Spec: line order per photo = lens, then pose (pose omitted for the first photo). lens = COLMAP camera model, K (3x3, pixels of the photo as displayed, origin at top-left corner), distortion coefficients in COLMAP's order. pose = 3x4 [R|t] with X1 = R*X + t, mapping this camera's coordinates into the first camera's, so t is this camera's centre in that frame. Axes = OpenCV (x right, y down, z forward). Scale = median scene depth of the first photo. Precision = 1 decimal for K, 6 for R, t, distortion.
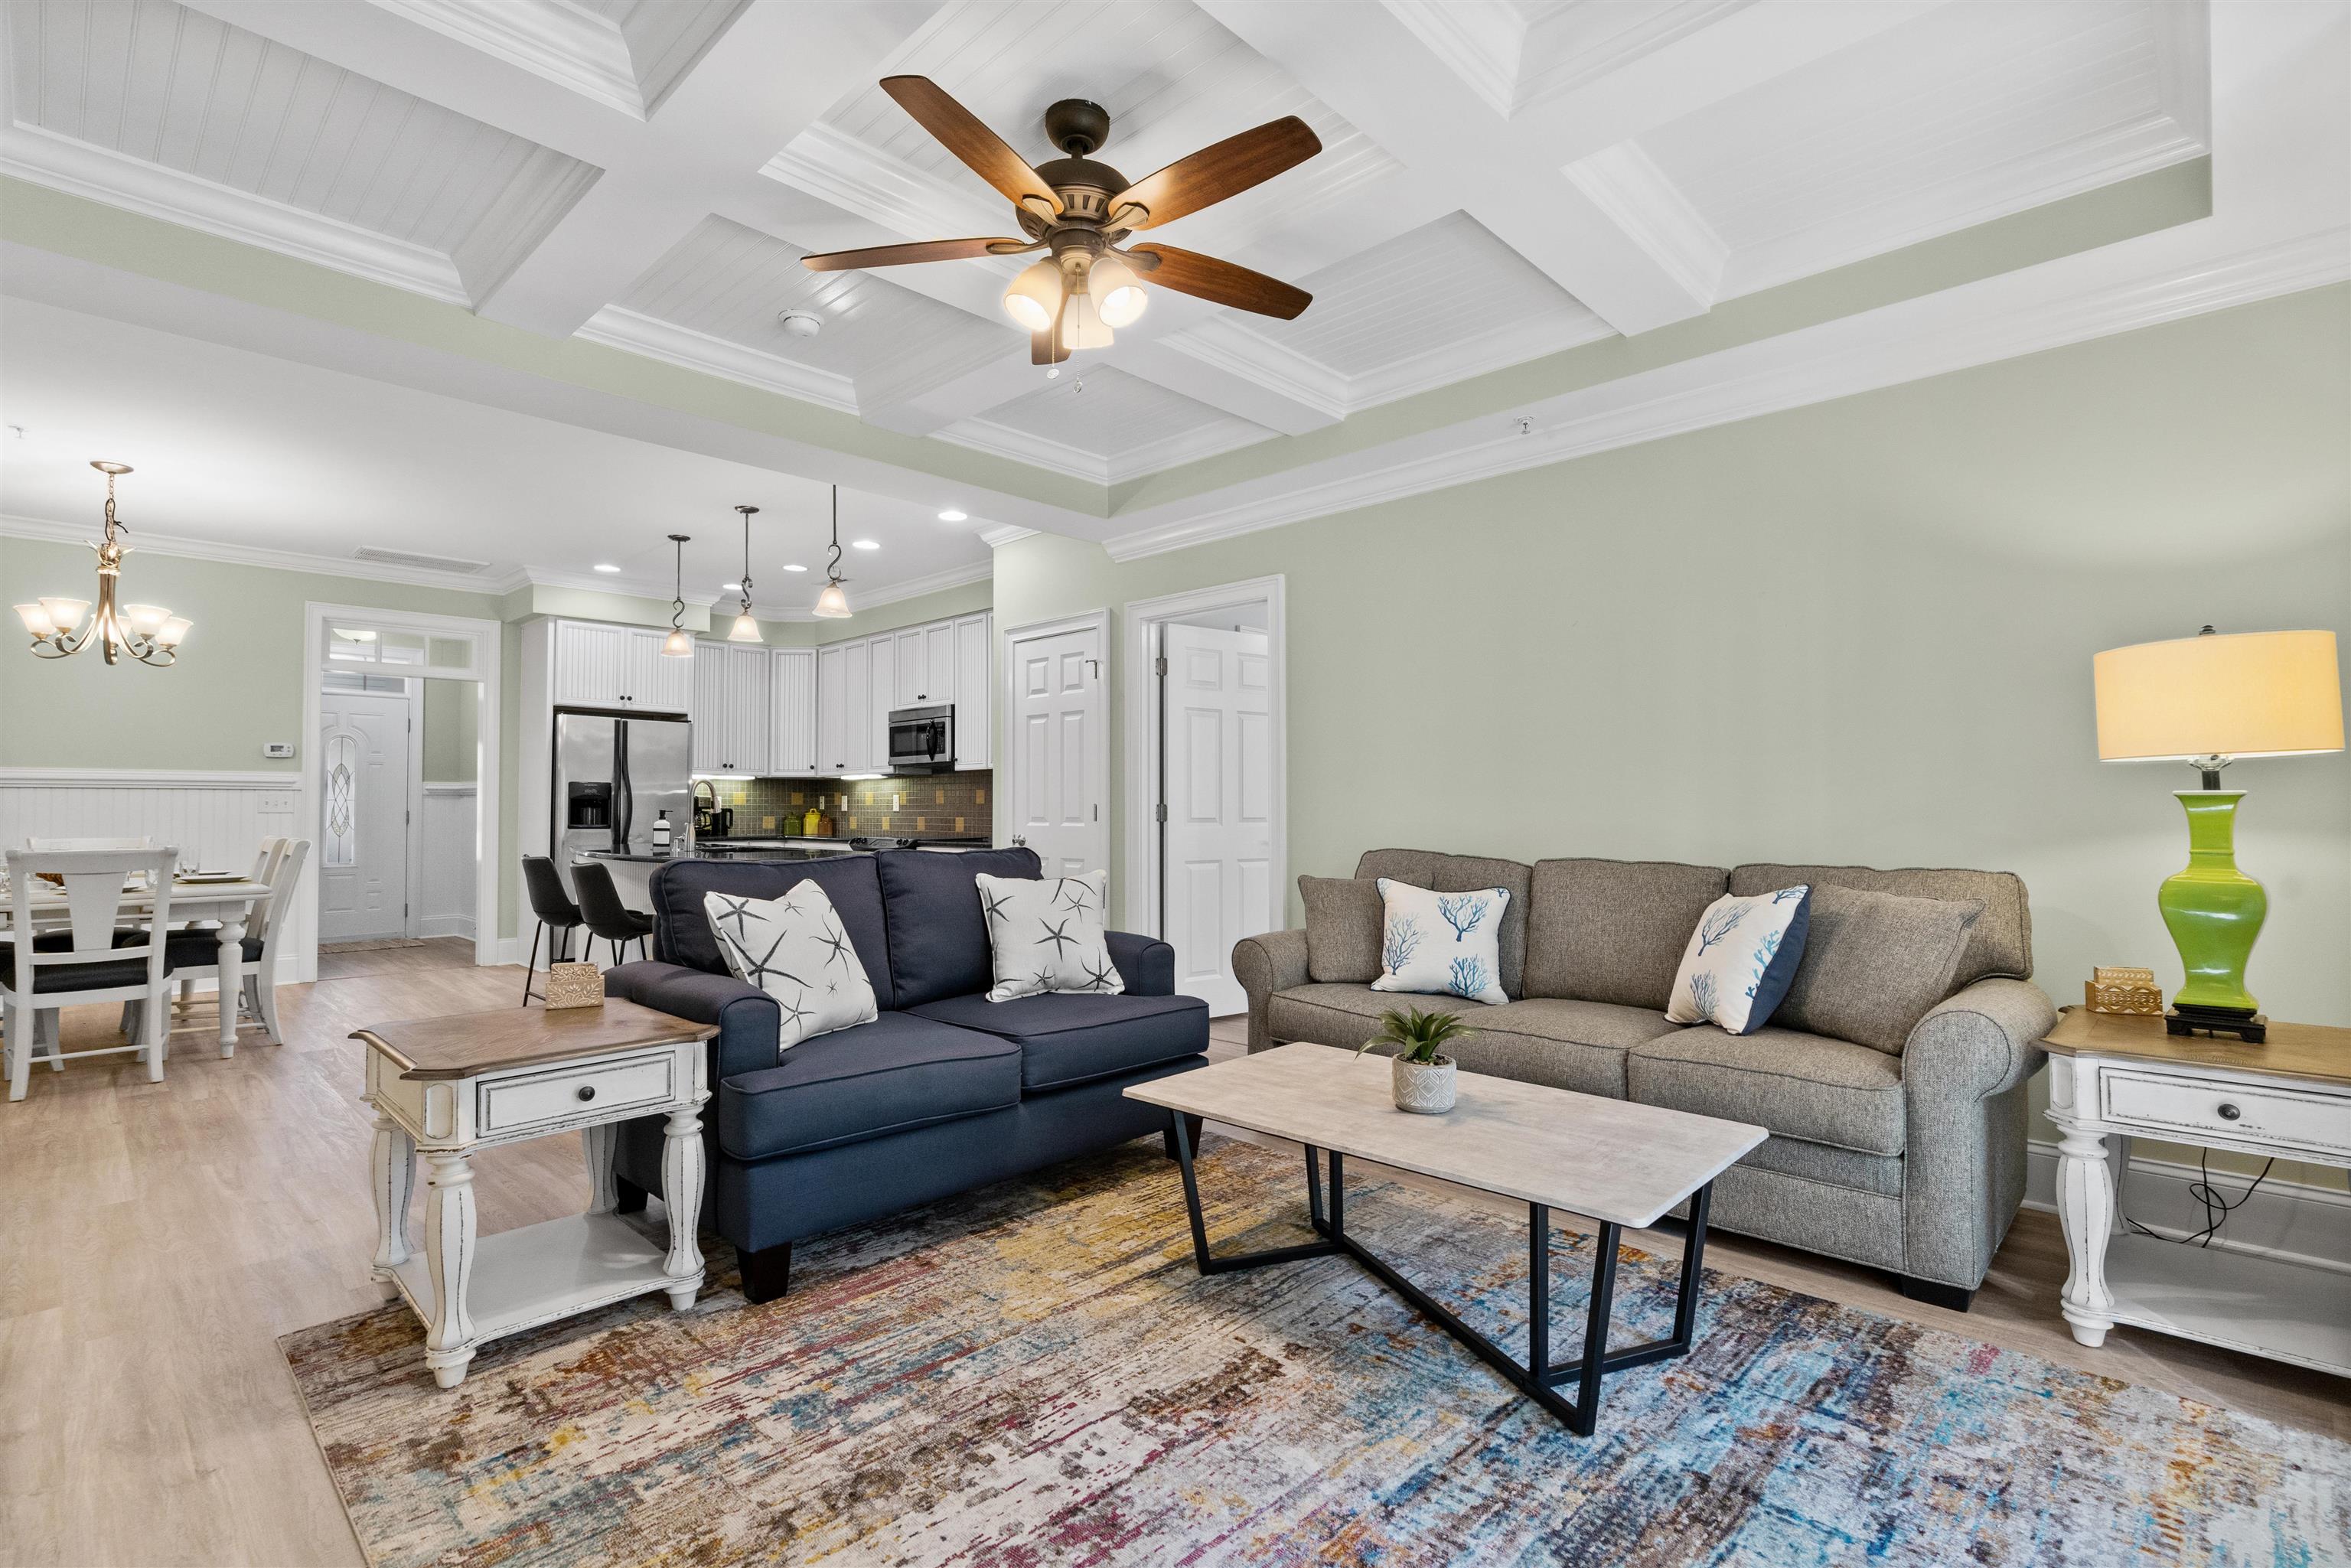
lens RADIAL K [[1086.0, 0, 1169.8], [0, 1086.0, 782.3], [0, 0, 1]] dist [-0.002452, -0.000007]
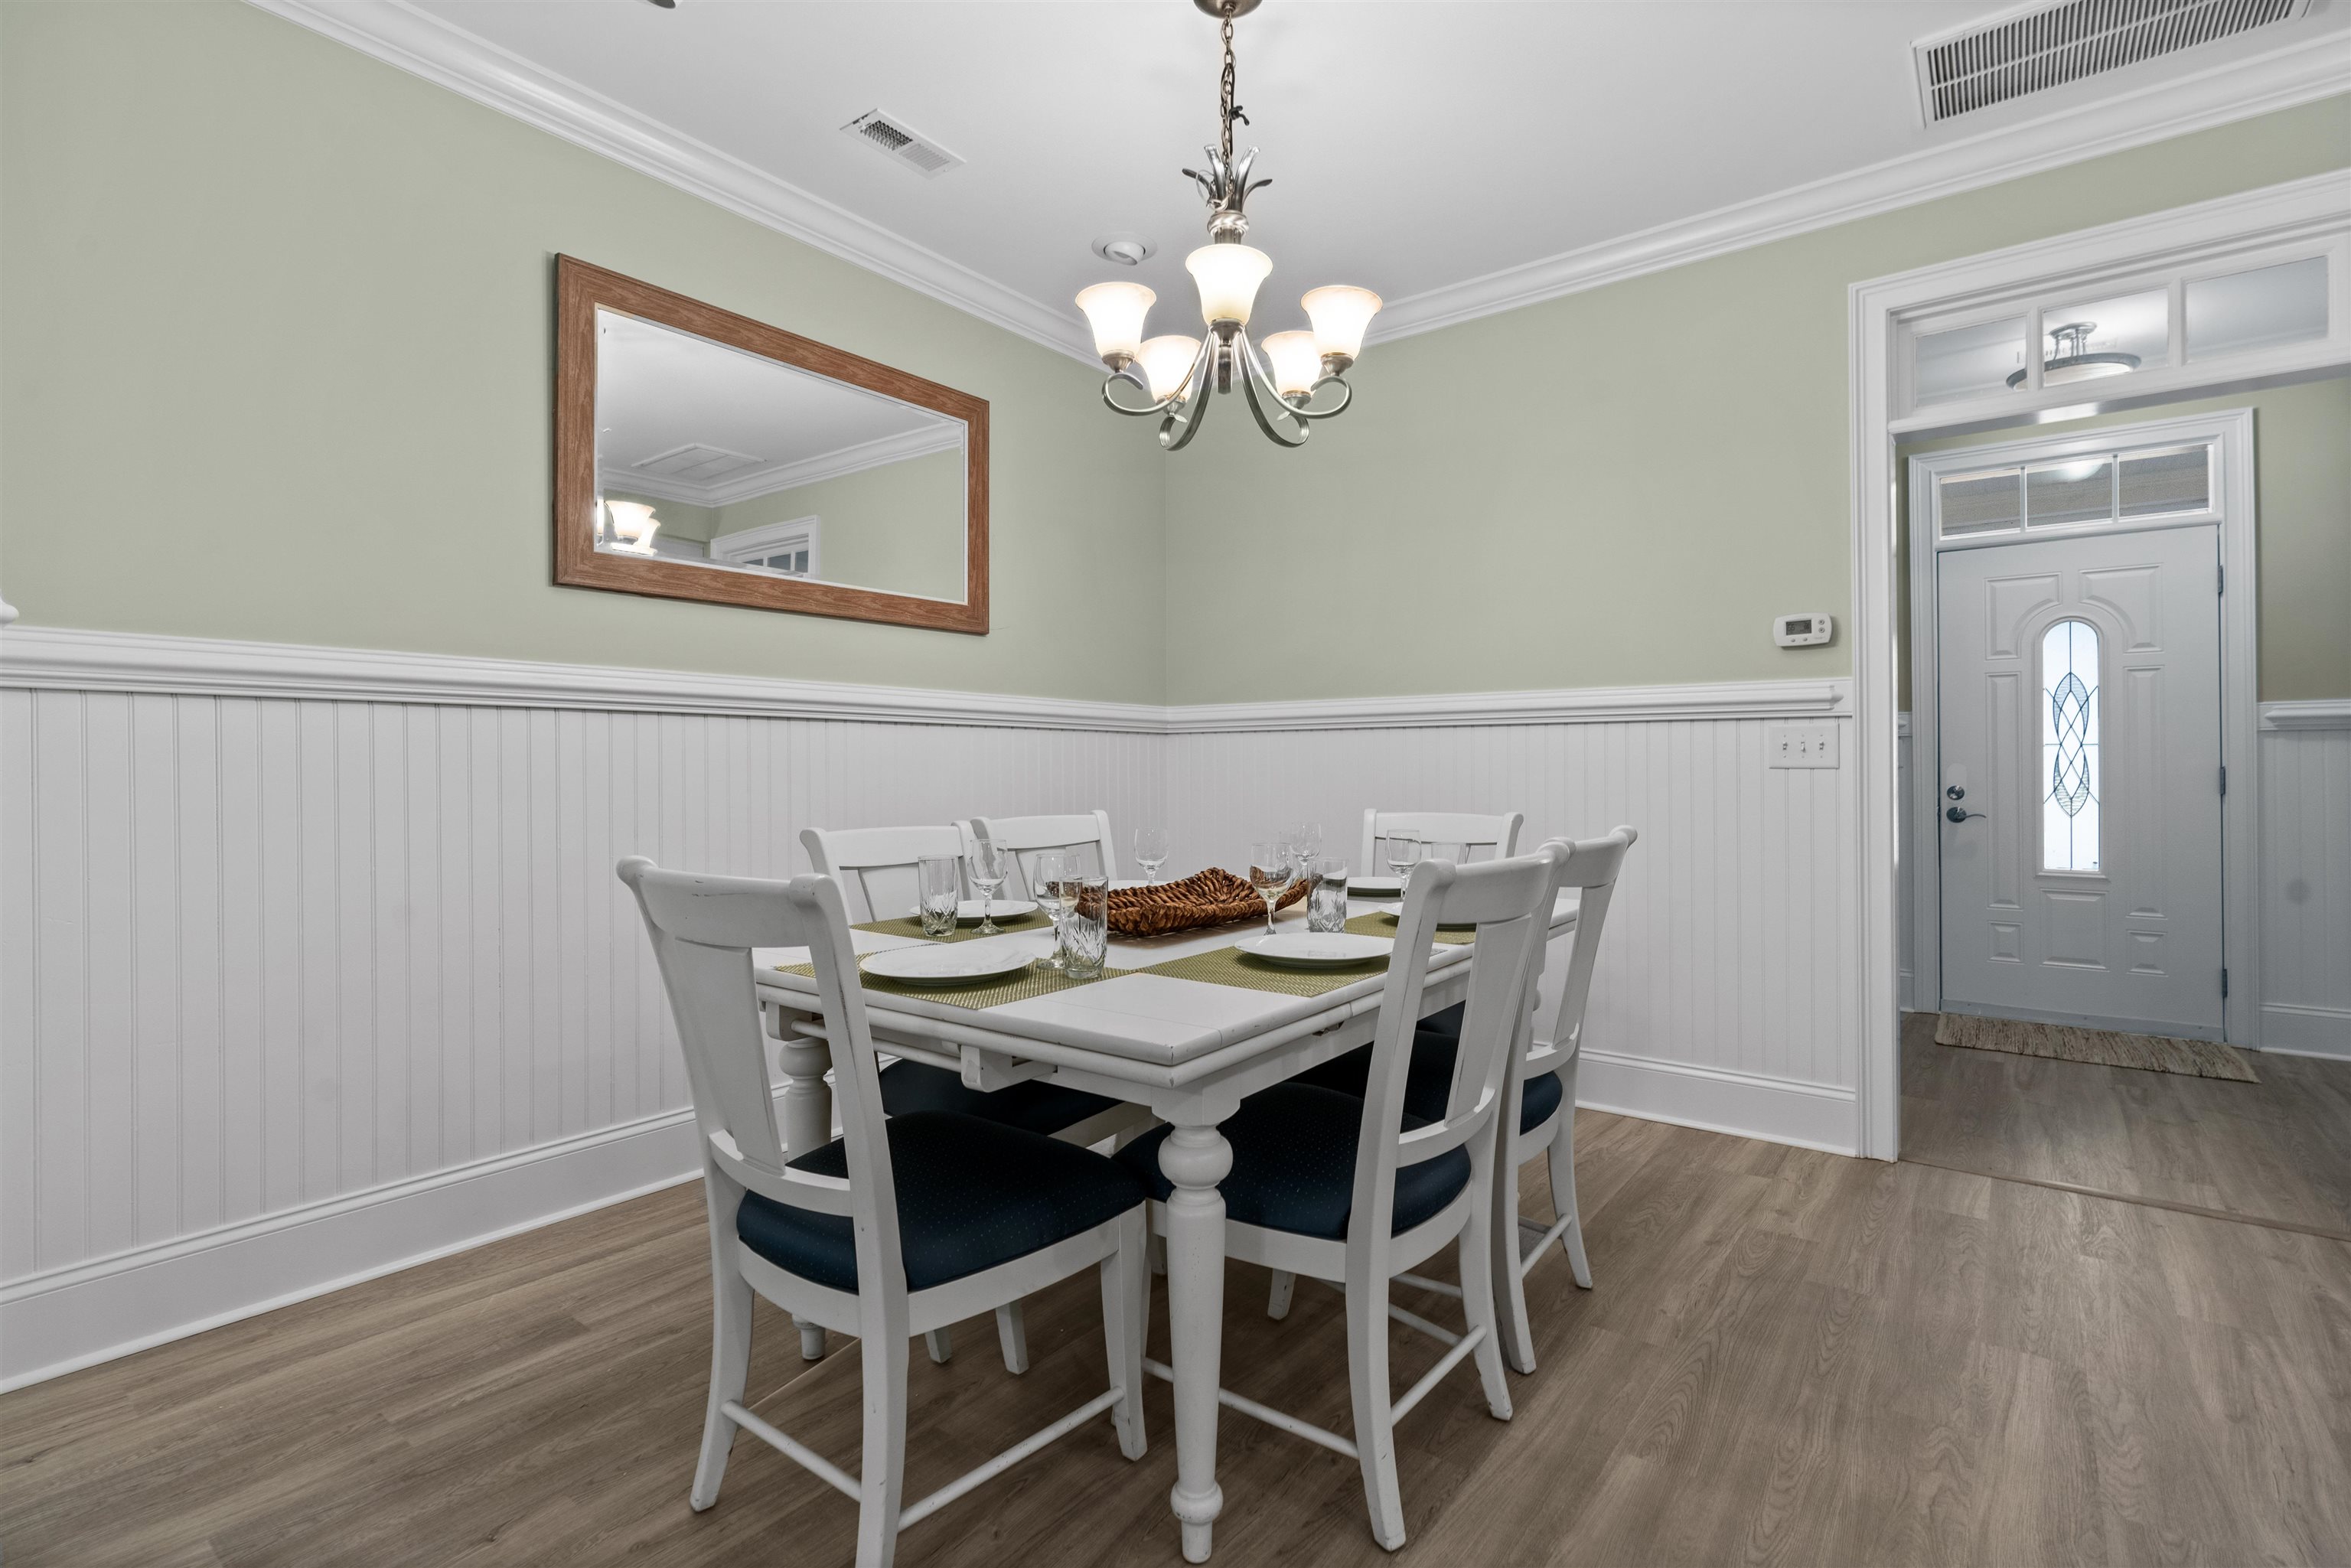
lens RADIAL K [[1096.3, 0, 1167.9], [0, 1096.3, 757.4], [0, 0, 1]] dist [0.000014, 0.000319]
pose [[0.114803, -0.010754, -0.993330, -0.361939], [0.023765, 0.999685, -0.008076, 0.019435], [0.993104, -0.022679, 0.115023, 0.623170]]
